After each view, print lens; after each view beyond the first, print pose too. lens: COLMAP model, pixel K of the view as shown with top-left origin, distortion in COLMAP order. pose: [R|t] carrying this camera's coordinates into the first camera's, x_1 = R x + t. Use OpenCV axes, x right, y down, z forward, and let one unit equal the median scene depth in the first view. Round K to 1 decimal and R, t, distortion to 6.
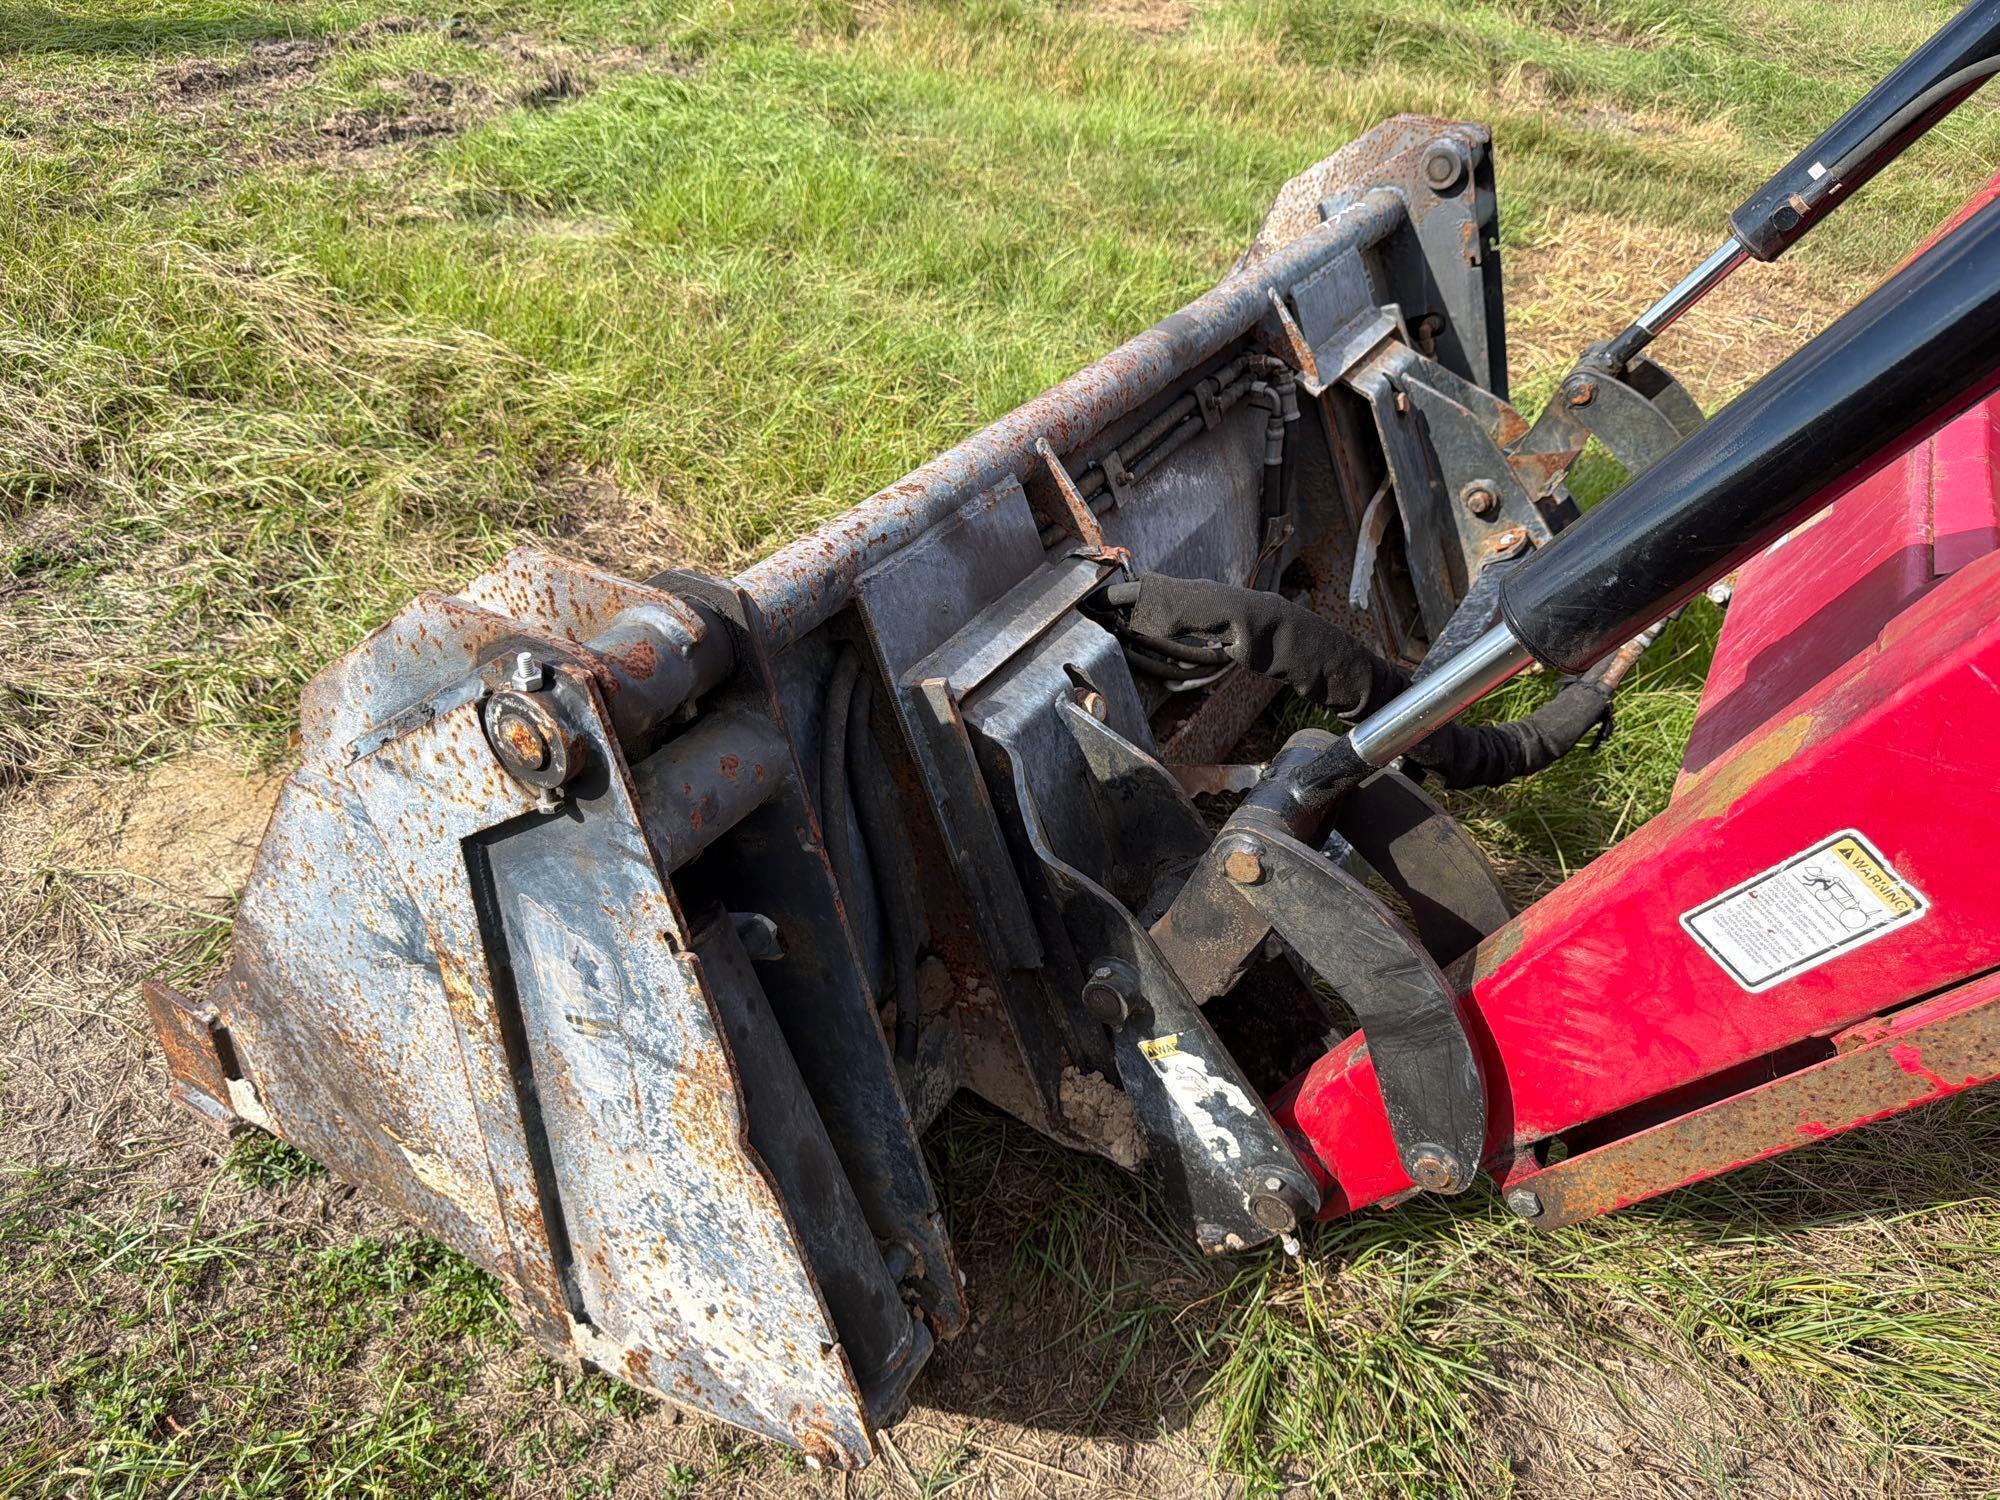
lens RADIAL K [[1478.9, 0, 1026.9], [0, 1478.9, 753.2], [0, 0, 1]] dist [0.183059, -0.313177]
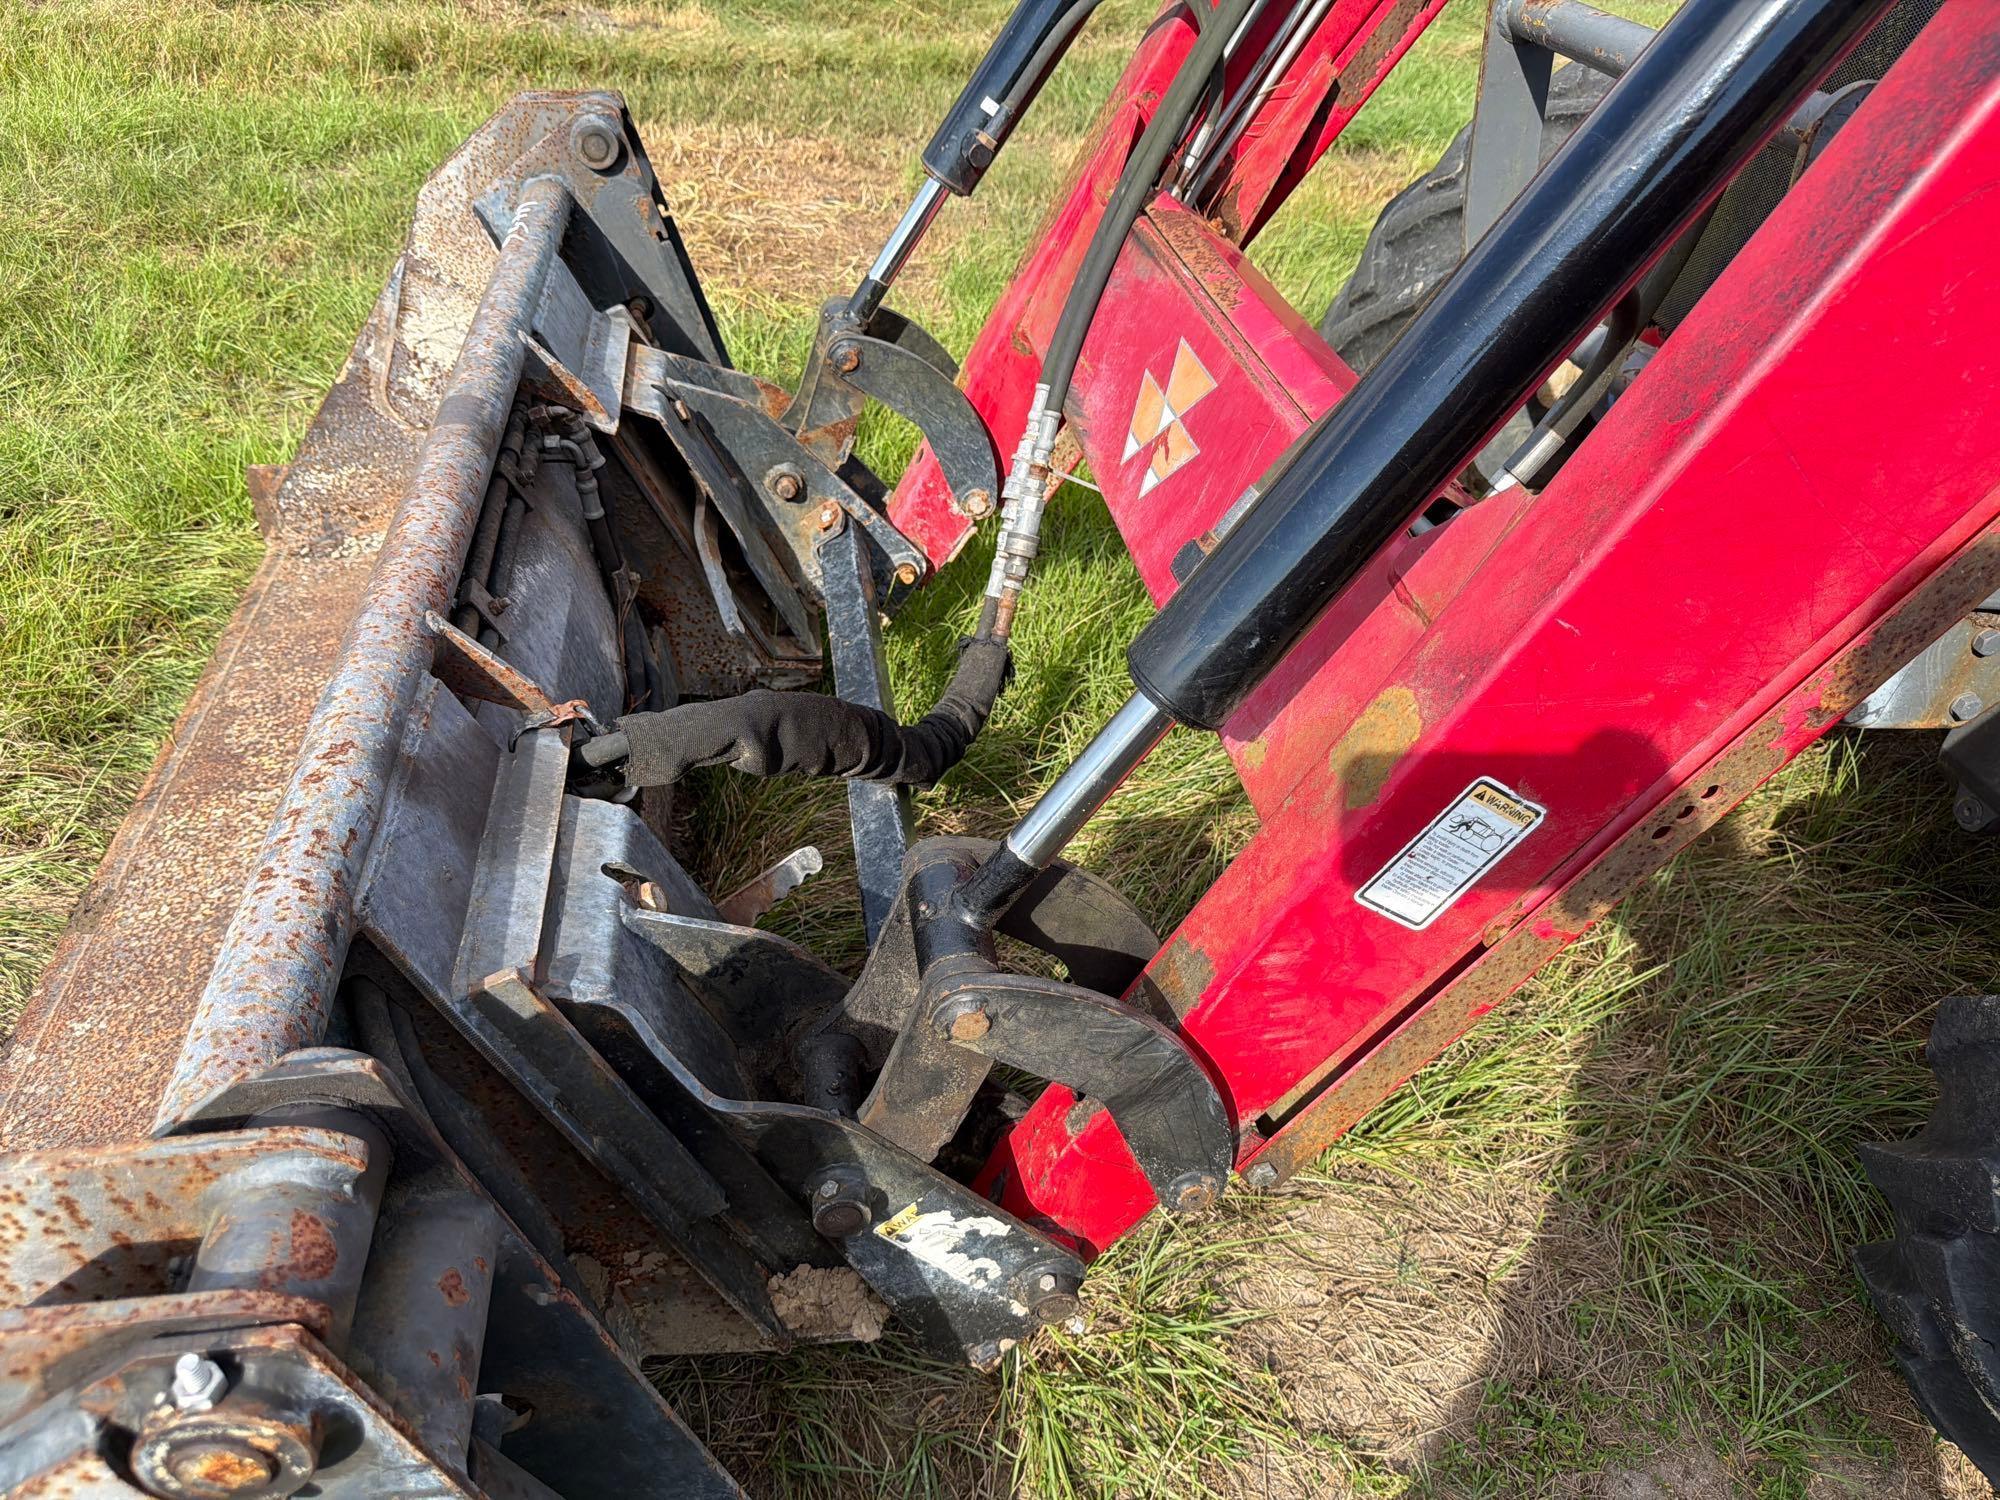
lens RADIAL K [[1448.7, 0, 1000.0], [0, 1448.7, 750.0], [0, 0, 1]] dist [0.097872, -0.104169]
pose [[0.784392, -0.381937, 0.488727, -0.177823], [0.338902, 0.923823, 0.178034, -0.195544], [-0.519495, 0.025982, 0.854079, 0.184407]]
